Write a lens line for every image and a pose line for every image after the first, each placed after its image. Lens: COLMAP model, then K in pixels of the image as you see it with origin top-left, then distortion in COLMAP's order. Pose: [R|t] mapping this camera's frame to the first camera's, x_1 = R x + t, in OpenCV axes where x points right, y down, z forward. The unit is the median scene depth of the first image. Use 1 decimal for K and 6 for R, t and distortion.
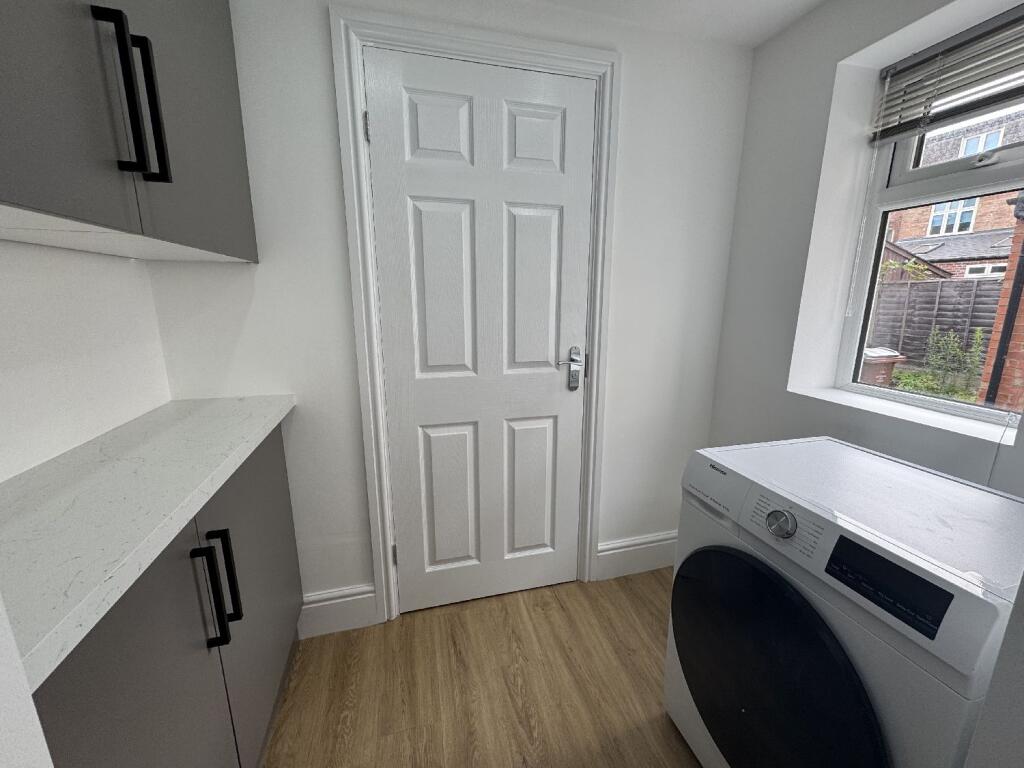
lens RADIAL K [[406.1, 0, 514.6], [0, 406.1, 380.0], [0, 0, 1]] dist [-0.001116, -0.000122]
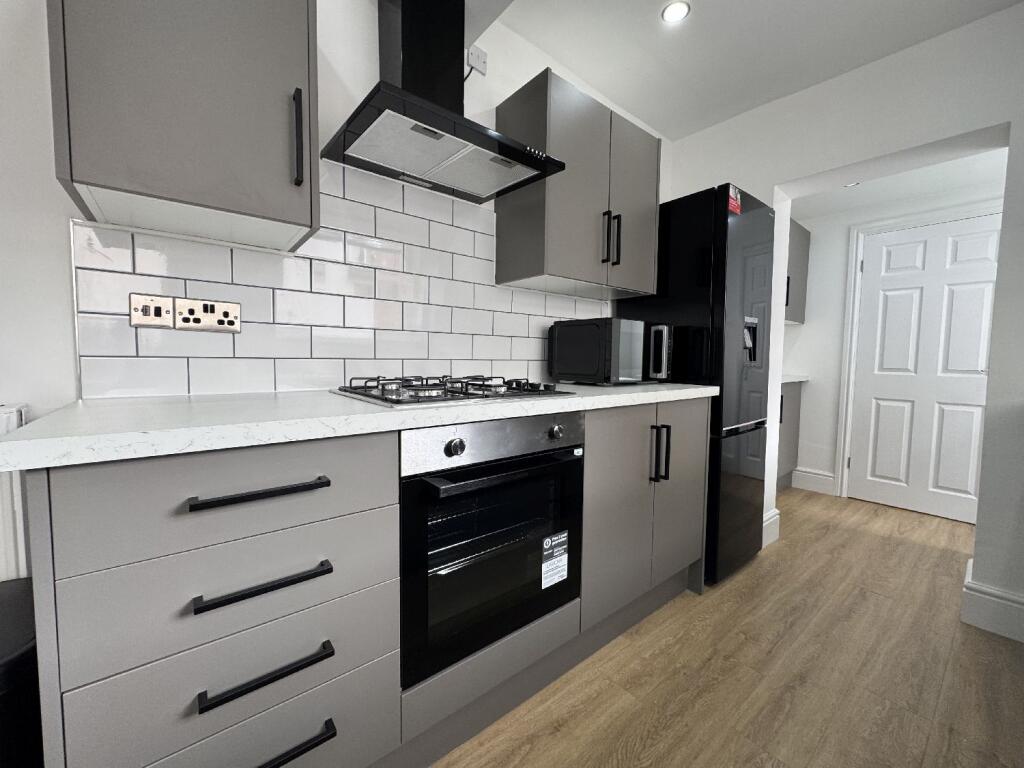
lens RADIAL K [[406.1, 0, 512.1], [0, 406.1, 381.7], [0, 0, 1]] dist [-0.001116, -0.000122]
pose [[0.411420, 0.057970, -0.909601, 0.847874], [-0.207301, 0.977772, -0.031449, 0.466743], [0.887558, 0.201500, 0.414292, -1.431167]]
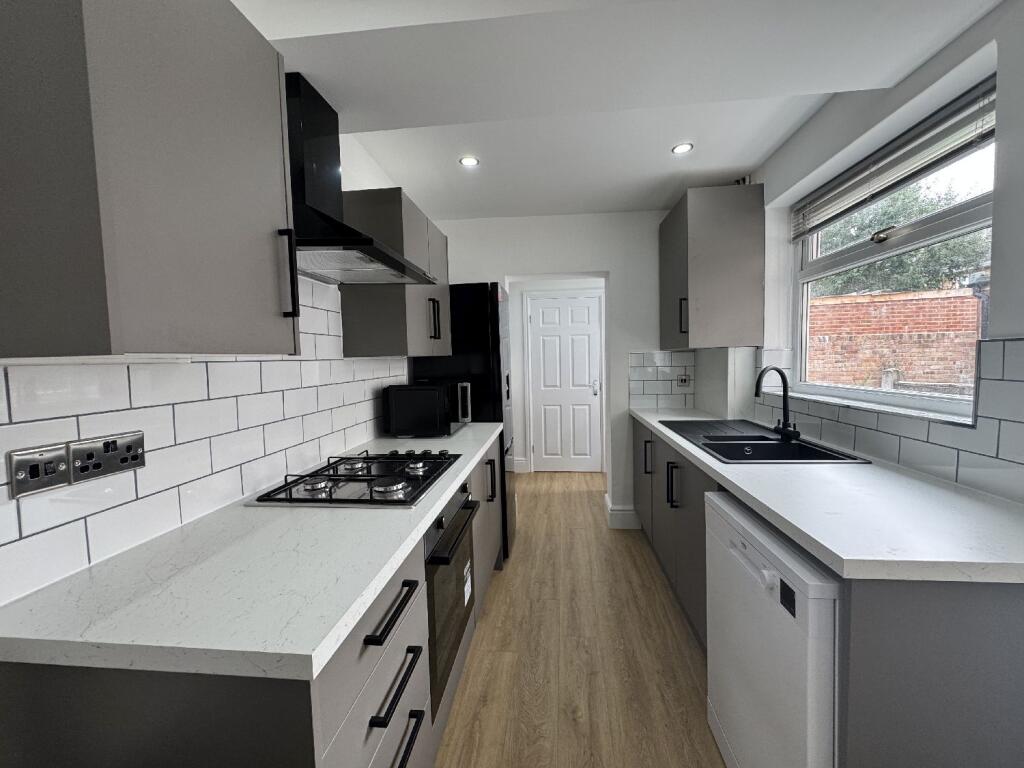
lens RADIAL K [[406.1, 0, 511.3], [0, 406.1, 383.2], [0, 0, 1]] dist [-0.001116, -0.000122]
pose [[0.930645, -0.004861, -0.365890, 0.682508], [-0.049412, 0.989084, -0.138820, 0.391366], [0.362571, 0.147271, 0.920246, -1.972166]]
